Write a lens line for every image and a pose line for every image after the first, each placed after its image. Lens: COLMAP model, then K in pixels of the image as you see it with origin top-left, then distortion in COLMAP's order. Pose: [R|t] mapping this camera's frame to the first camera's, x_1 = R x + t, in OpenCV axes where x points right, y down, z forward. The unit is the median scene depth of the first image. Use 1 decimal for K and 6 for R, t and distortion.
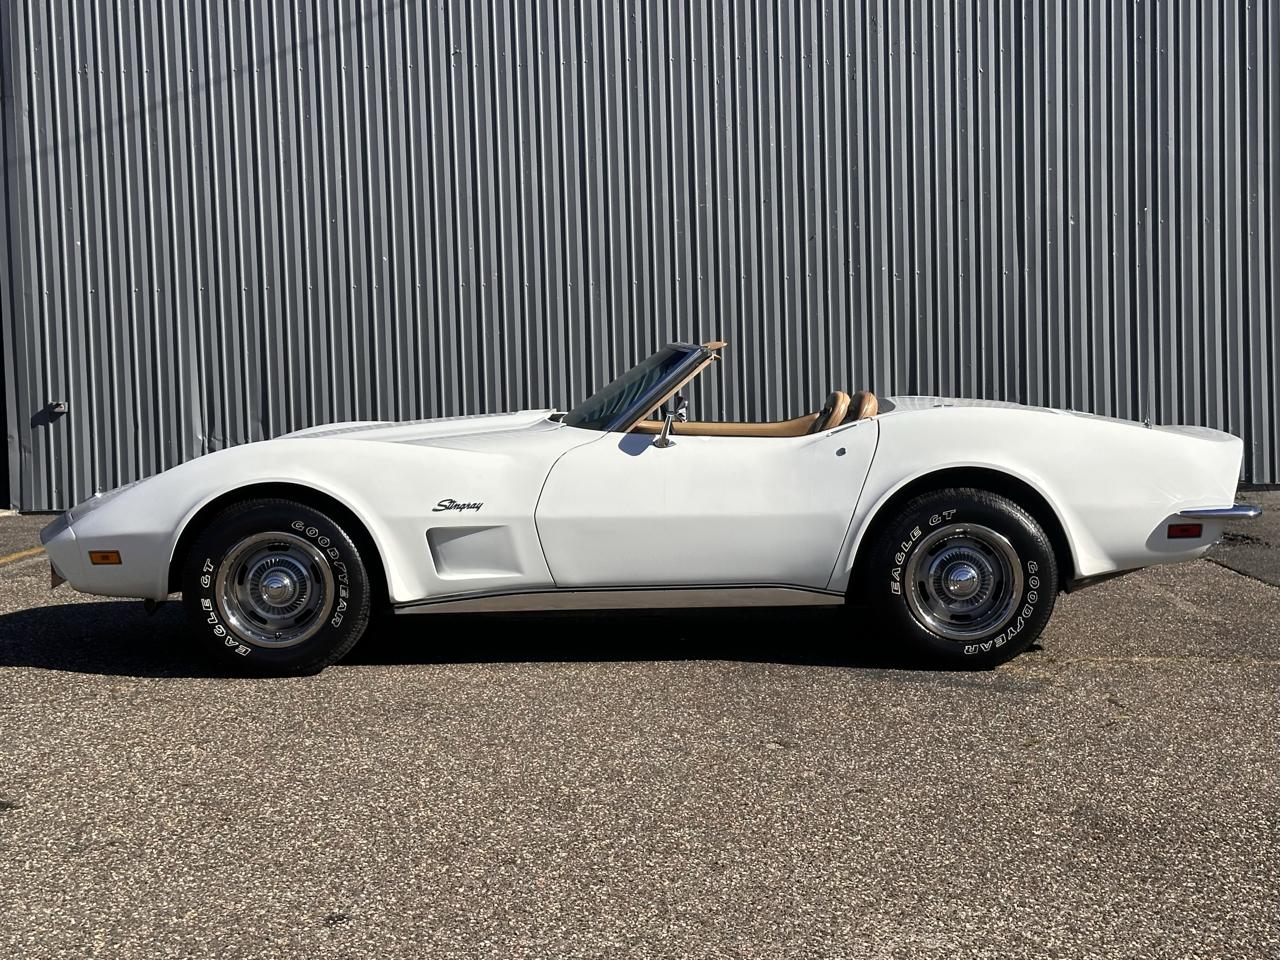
lens RADIAL K [[1960.2, 0, 642.4], [0, 1960.2, 511.3], [0, 0, 1]] dist [0.132703, 0.000000]
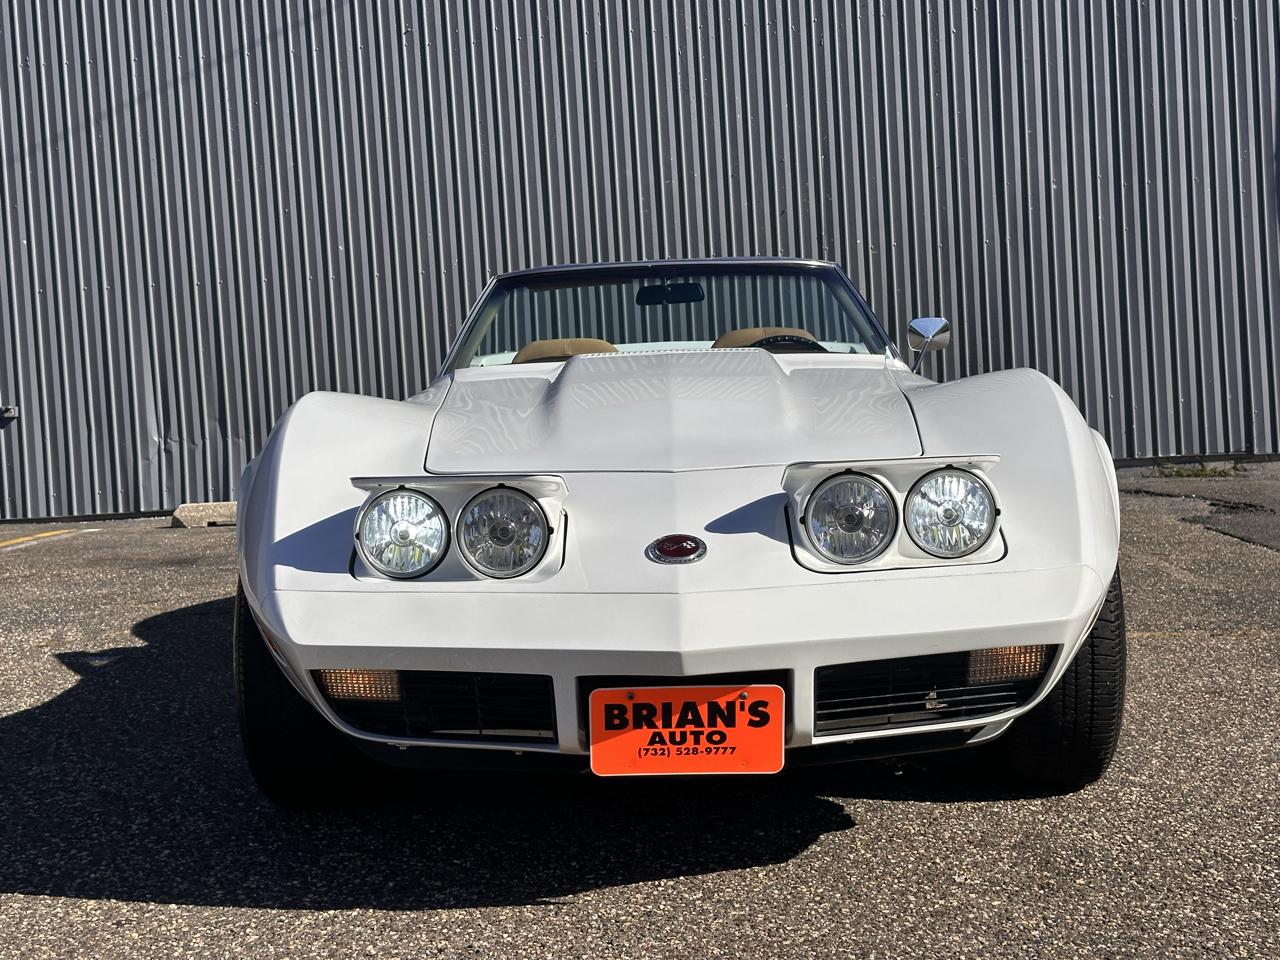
lens RADIAL K [[1802.9, 0, 647.9], [0, 1802.9, 478.2], [0, 0, 1]] dist [0.121722, 0.000000]
pose [[0.999291, -0.029818, -0.022999, 0.039356], [0.029221, 0.999238, -0.025872, 0.012767], [0.023753, 0.025182, 0.999401, 0.128099]]
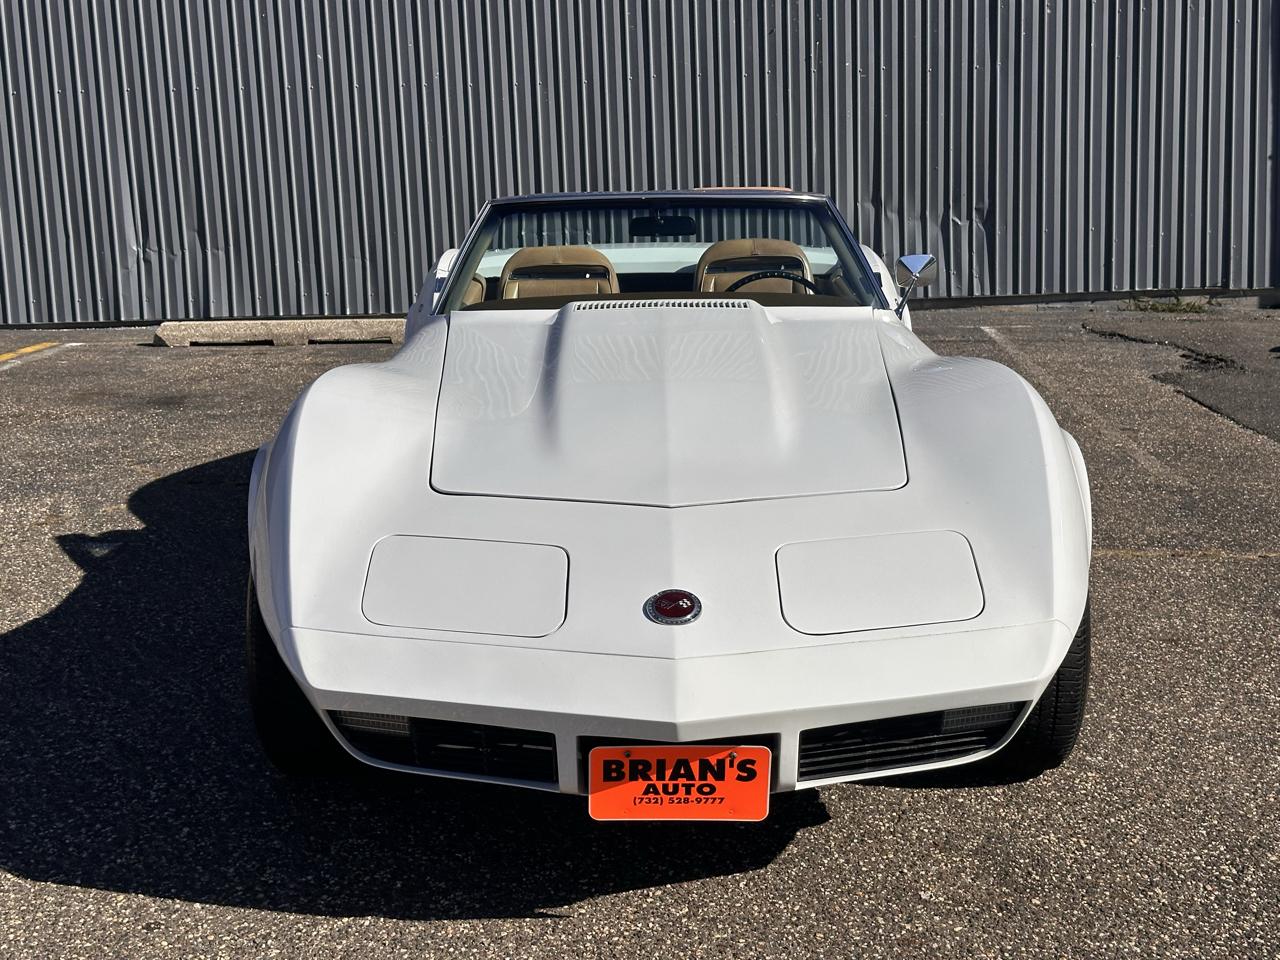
lens RADIAL K [[1802.9, 0, 643.0], [0, 1802.9, 472.2], [0, 0, 1]] dist [0.121722, 0.000000]
pose [[0.999911, -0.005403, -0.012196, 0.036648], [0.006705, 0.993976, 0.109393, -0.026428], [0.011531, -0.109465, 0.993924, 0.118406]]
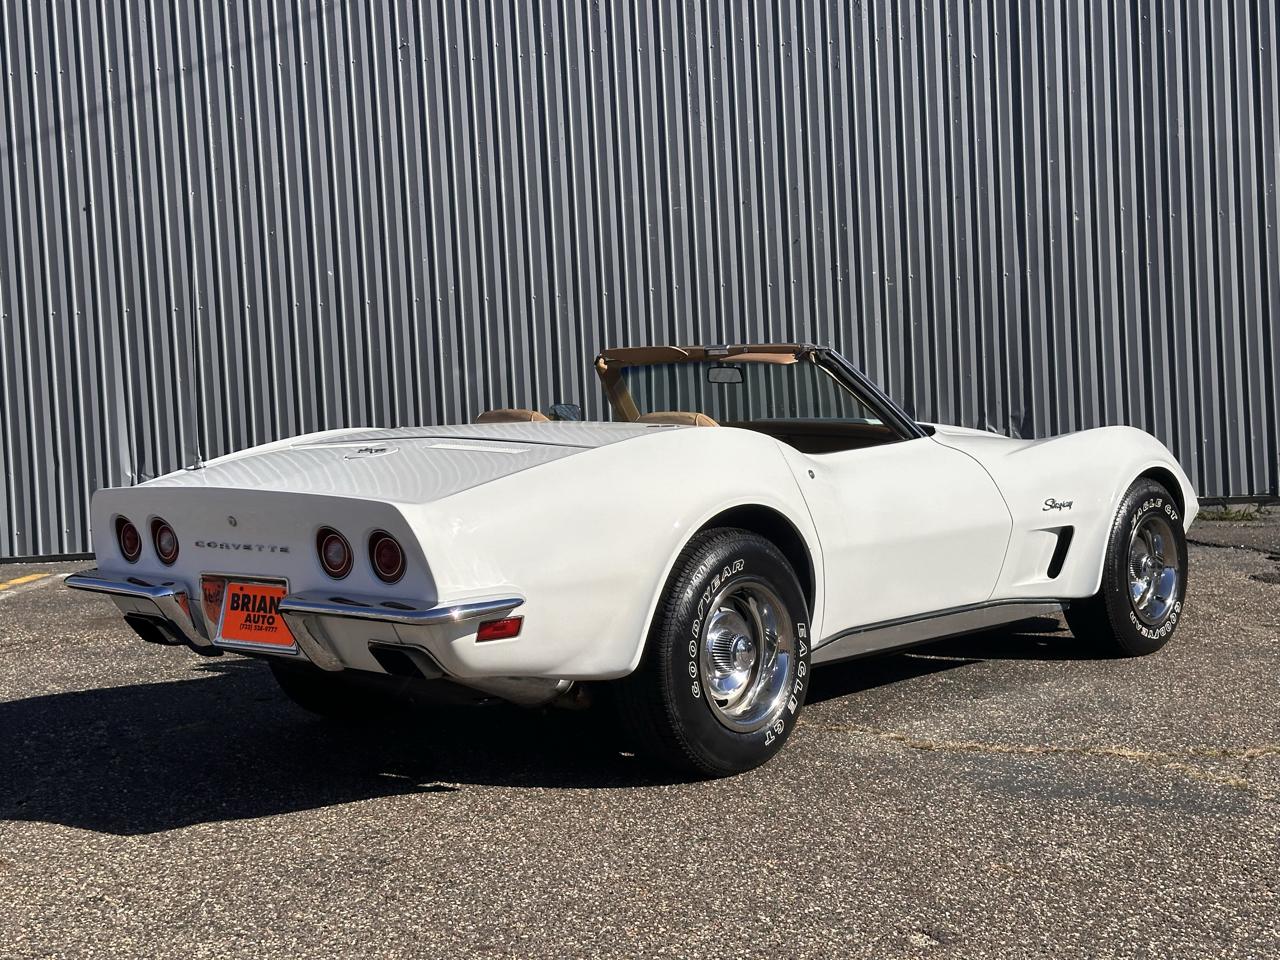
lens RADIAL K [[1802.9, 0, 639.1], [0, 1802.9, 478.8], [0, 0, 1]] dist [0.121722, 0.000000]
pose [[0.999191, -0.024538, 0.031870, -0.018125], [0.025363, 0.999347, -0.025739, -0.008421], [-0.031218, 0.026527, 0.999161, 0.172025]]
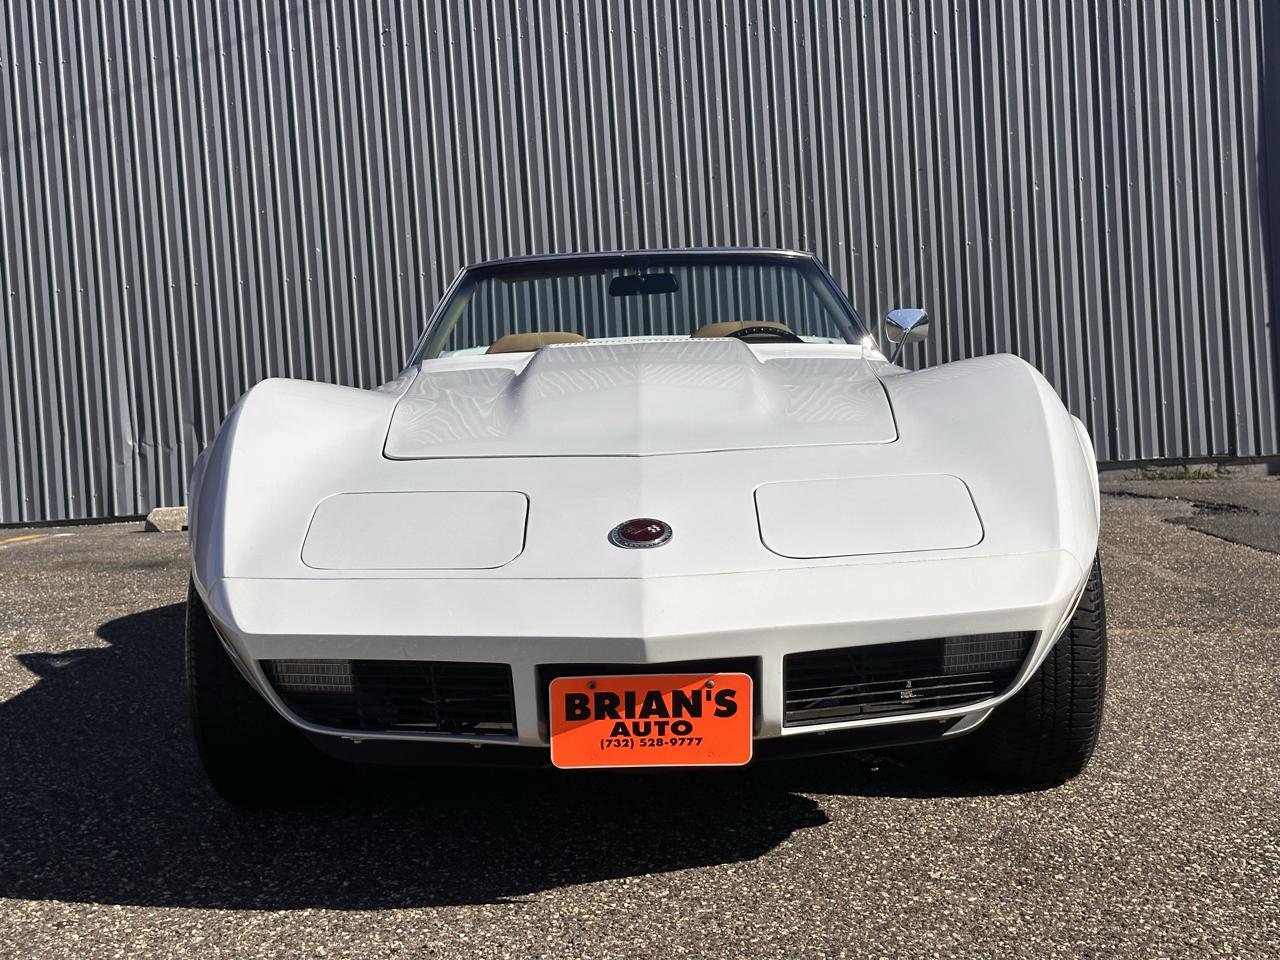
lens RADIAL K [[1802.9, 0, 652.5], [0, 1802.9, 477.8], [0, 0, 1]] dist [0.121722, 0.000000]
pose [[0.999429, -0.031416, -0.012403, 0.041696], [0.031015, 0.999030, -0.031260, 0.015972], [0.013373, 0.030858, 0.999434, 0.136208]]
